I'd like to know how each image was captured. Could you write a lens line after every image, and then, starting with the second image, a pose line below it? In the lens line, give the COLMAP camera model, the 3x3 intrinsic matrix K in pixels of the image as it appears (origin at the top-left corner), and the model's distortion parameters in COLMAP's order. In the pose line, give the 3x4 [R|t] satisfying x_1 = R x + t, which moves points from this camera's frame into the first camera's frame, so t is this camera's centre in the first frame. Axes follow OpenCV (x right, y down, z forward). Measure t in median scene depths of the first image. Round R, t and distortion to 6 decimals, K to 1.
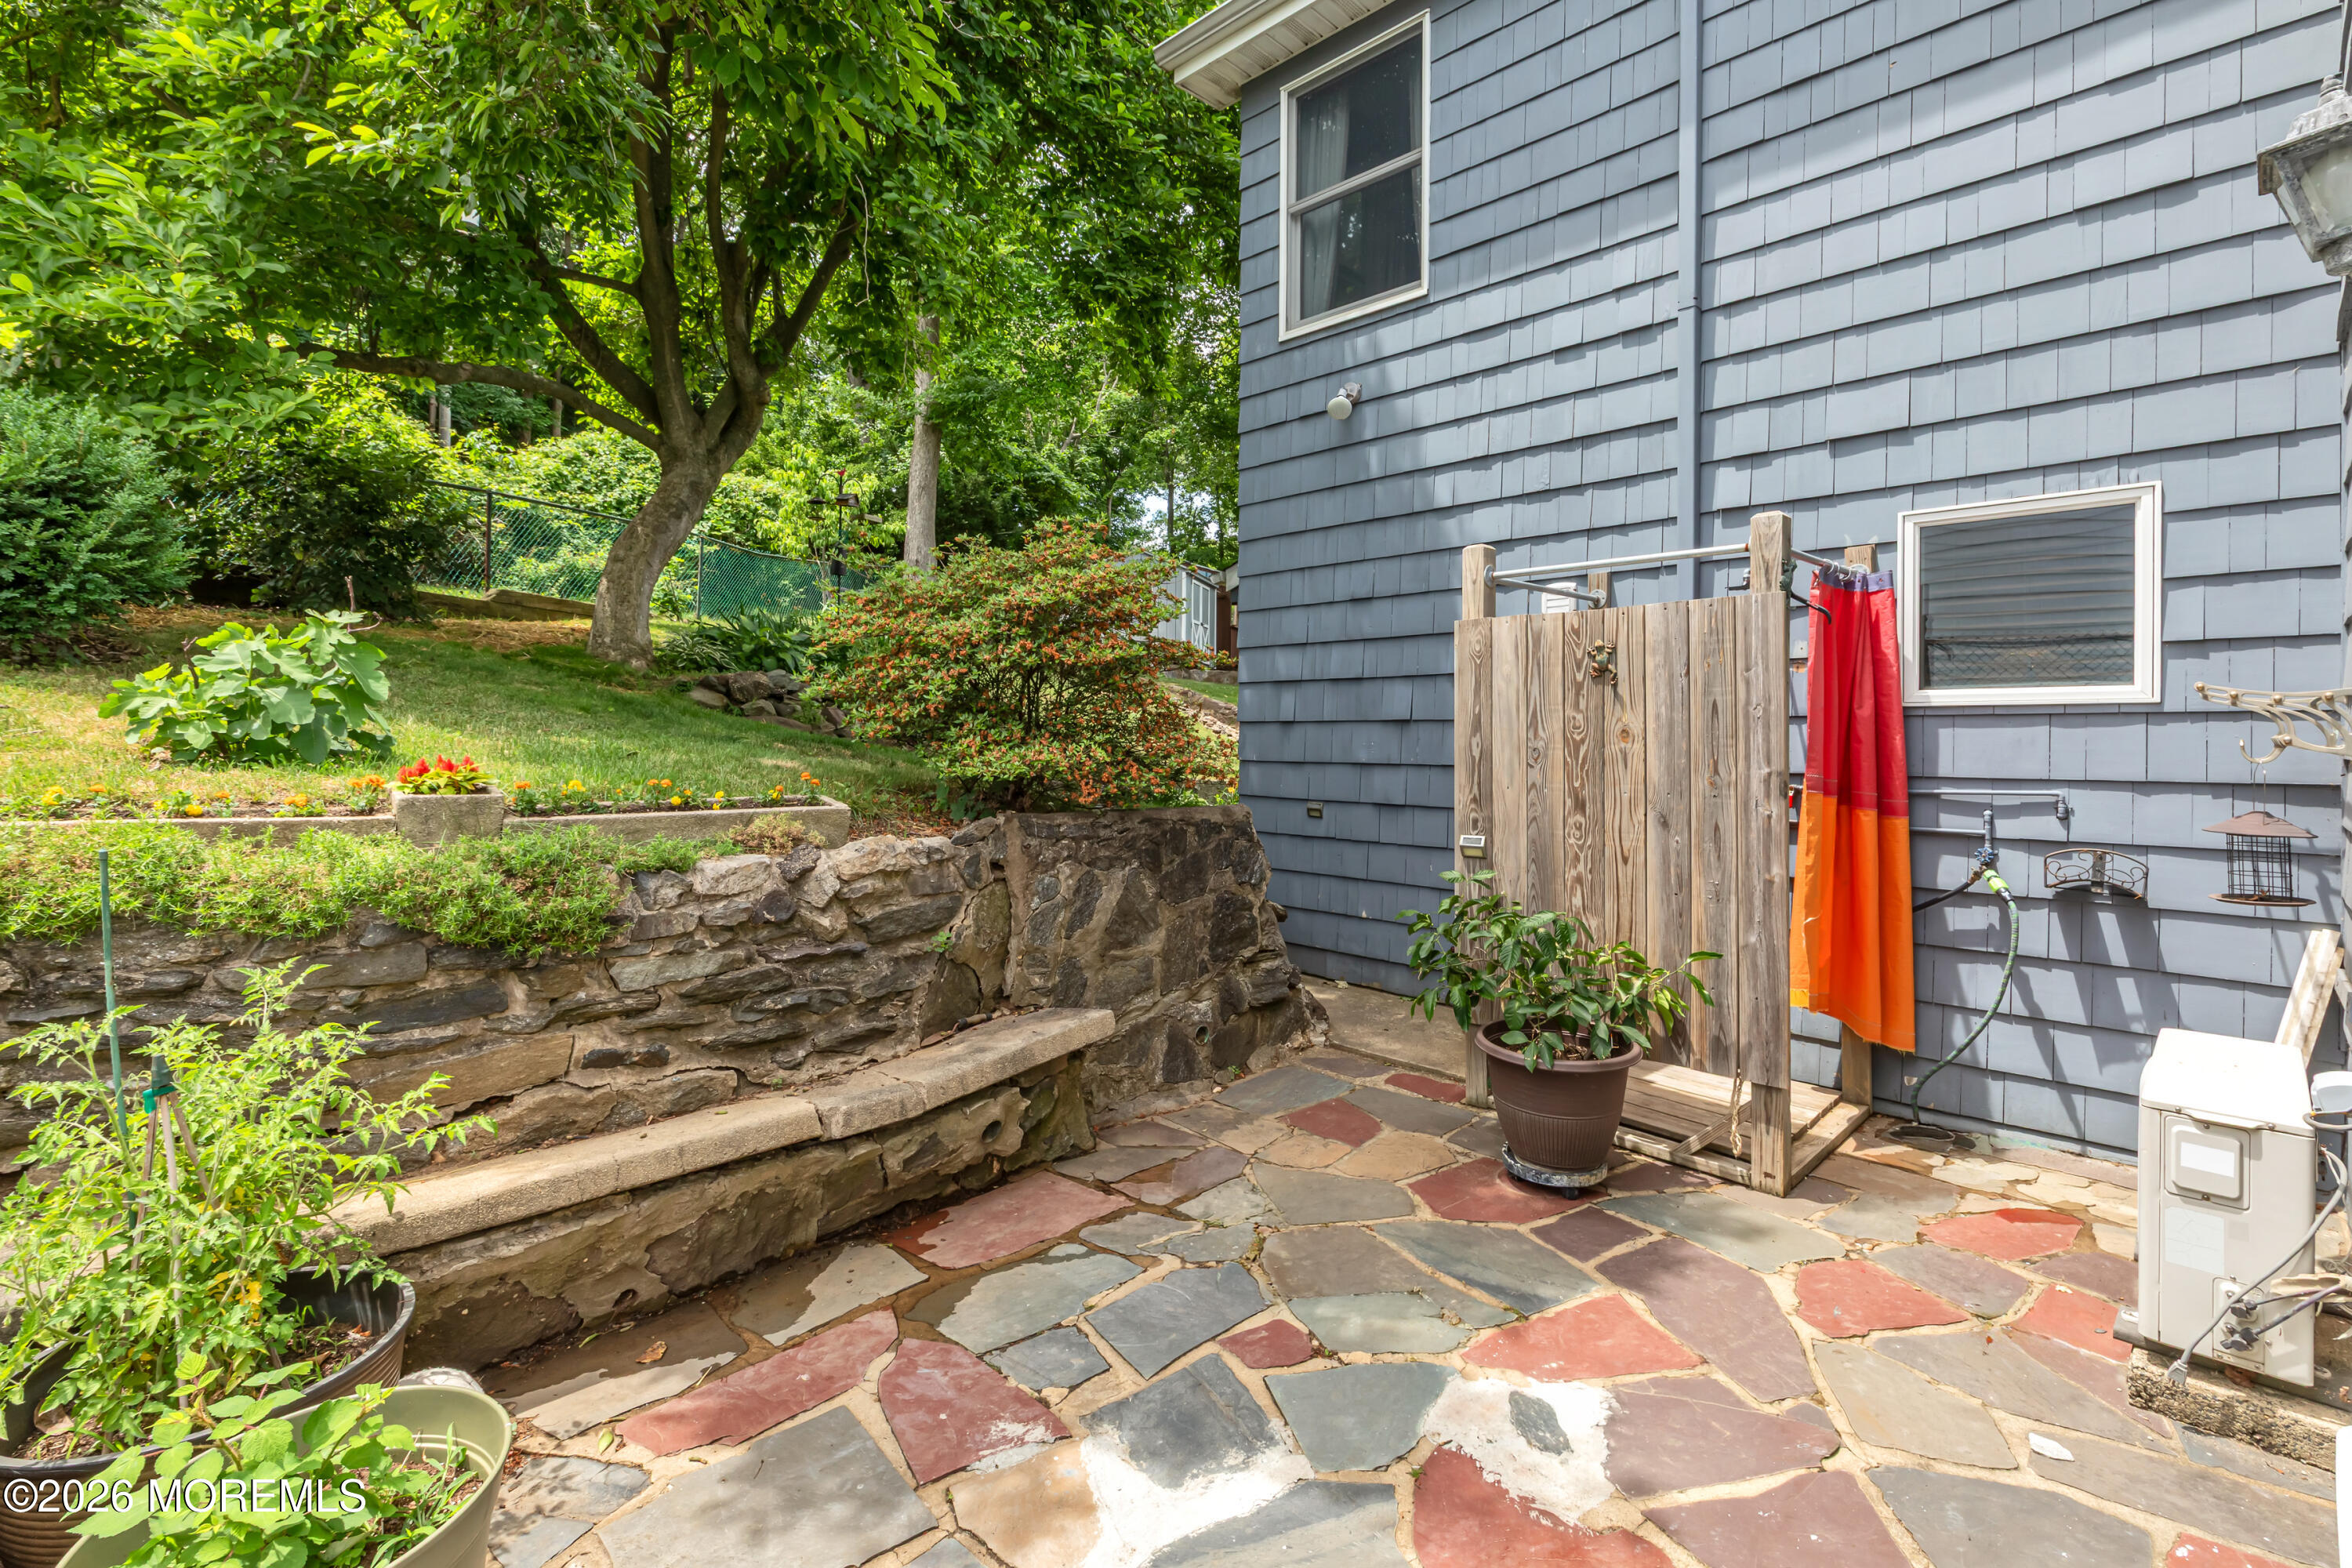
lens RADIAL K [[1066.2, 0, 1174.5], [0, 1066.2, 742.4], [0, 0, 1]] dist [-0.000680, -0.000359]
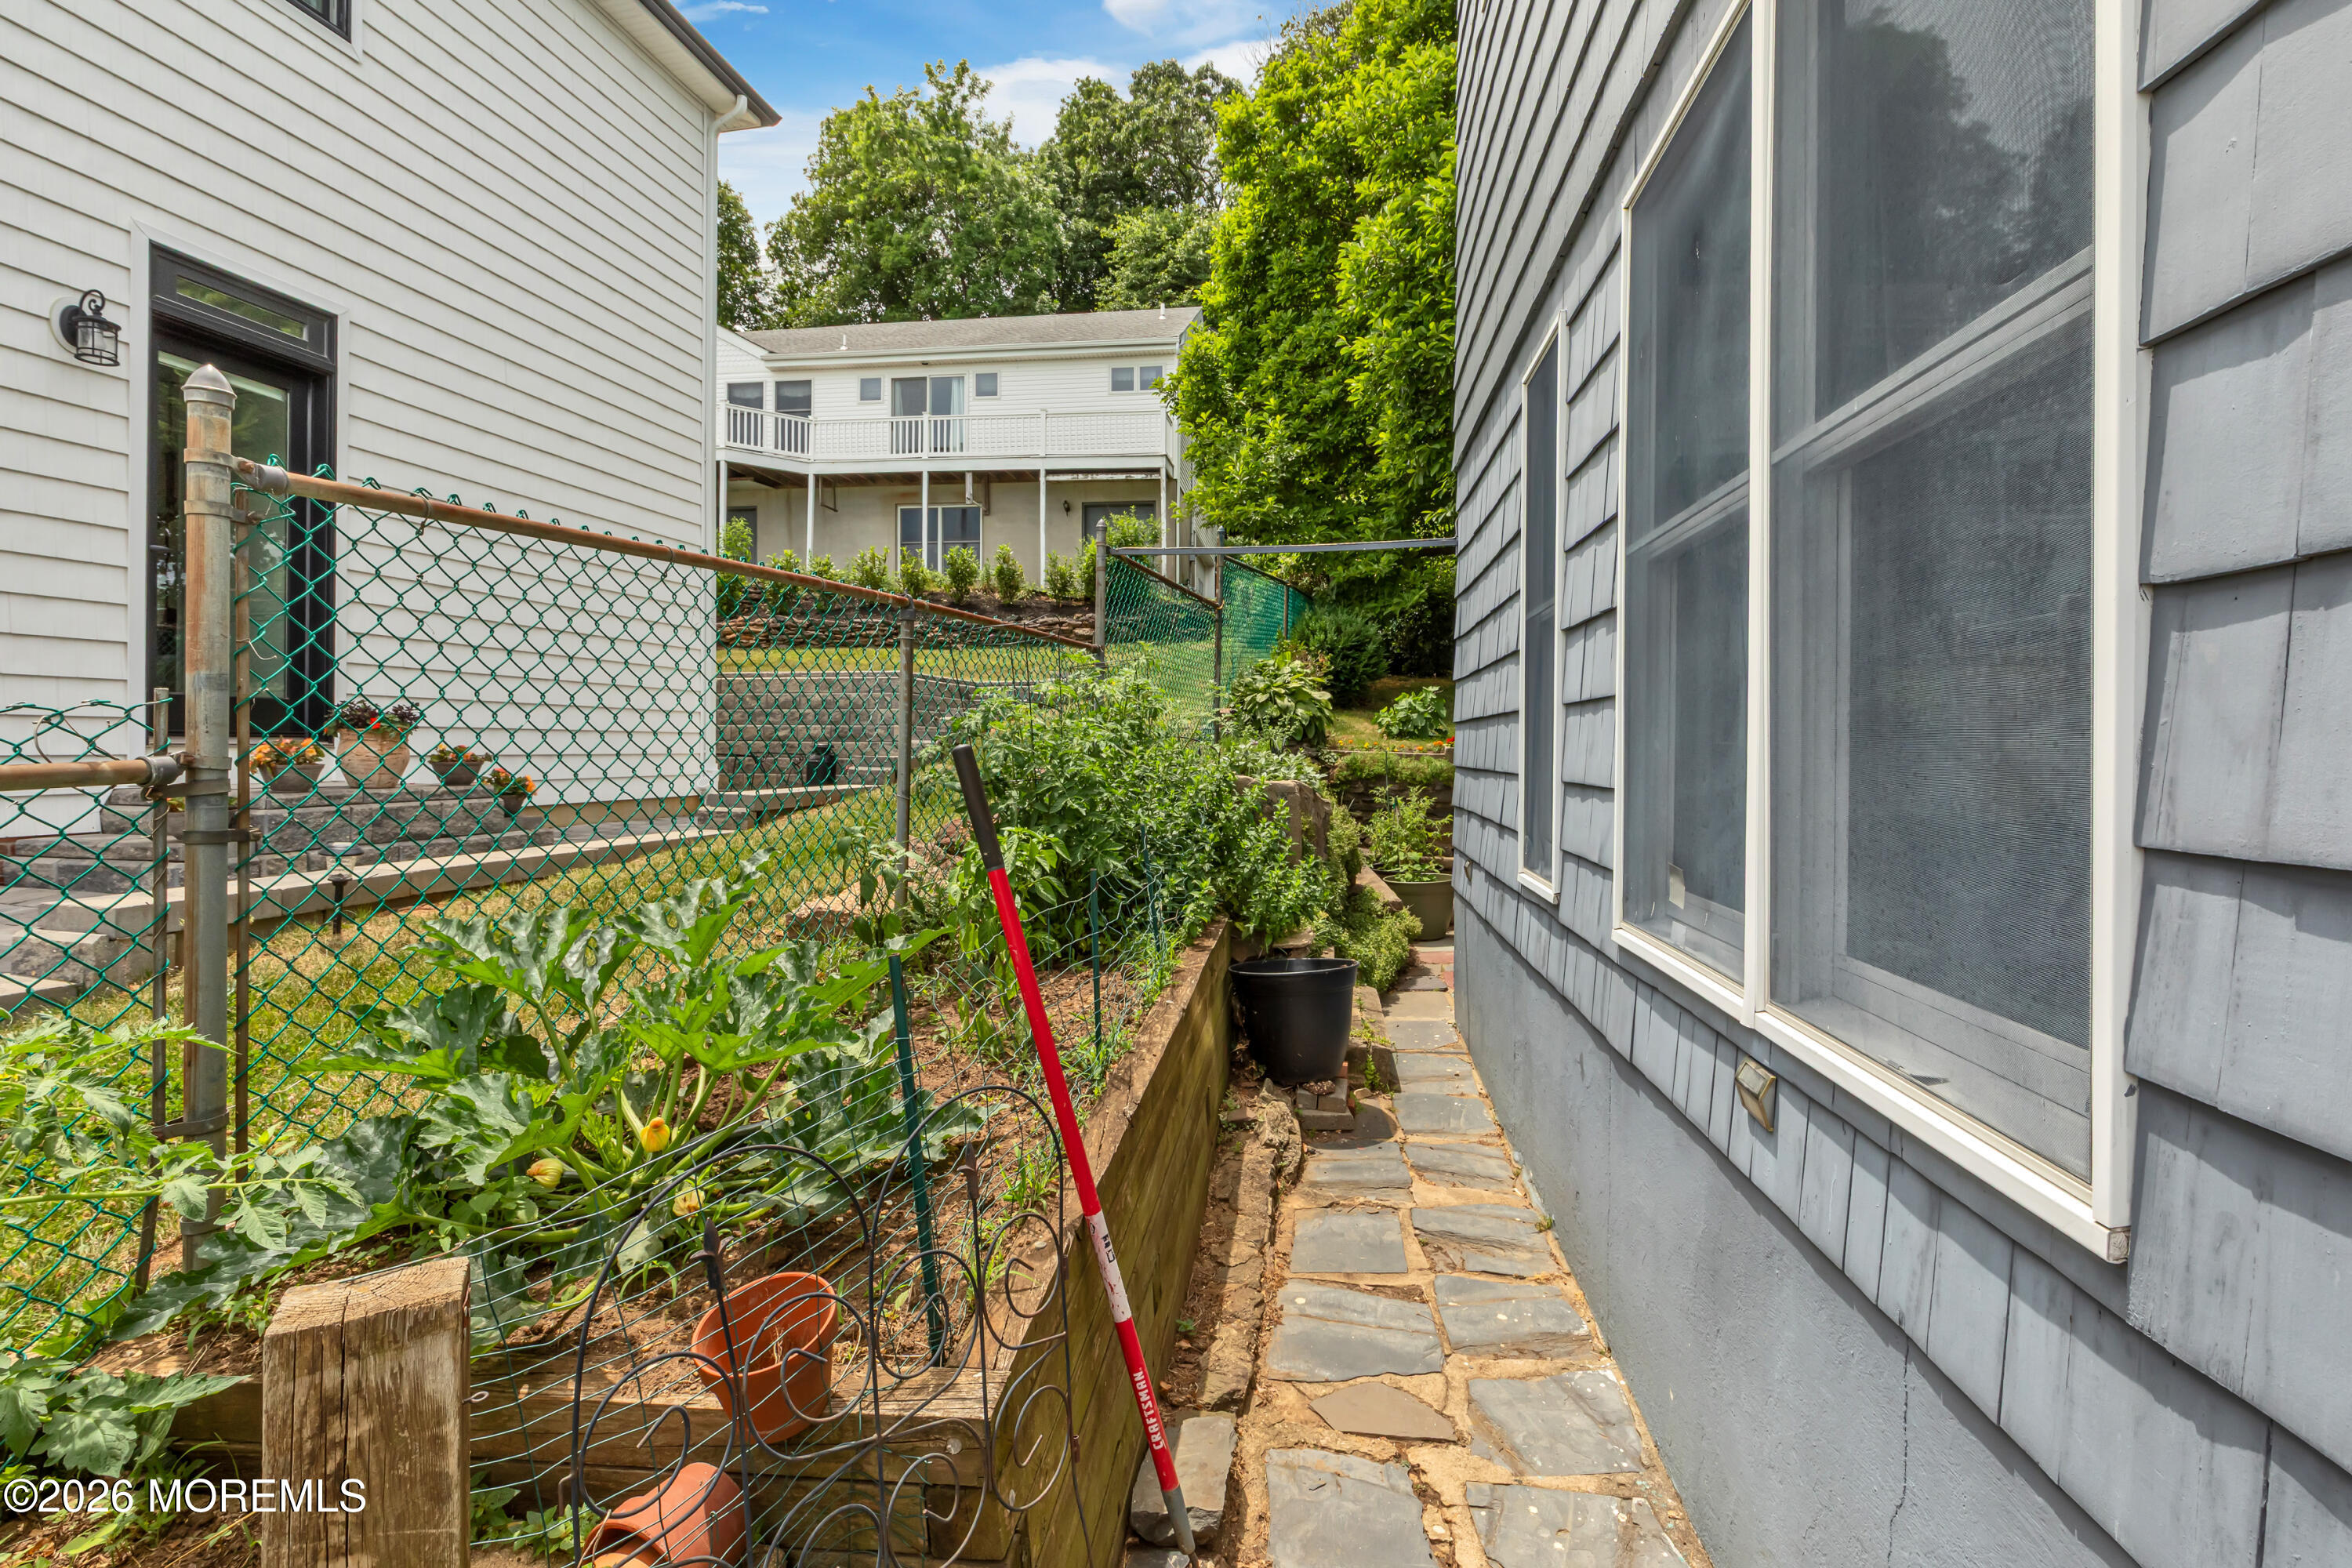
lens RADIAL K [[1066.2, 0, 1174.5], [0, 1066.2, 742.4], [0, 0, 1]] dist [-0.000680, -0.000359]
pose [[0.608920, -0.003109, -0.793225, 1.416535], [-0.010413, 0.999875, -0.011912, 0.090689], [0.793163, 0.015513, 0.608812, -1.715770]]
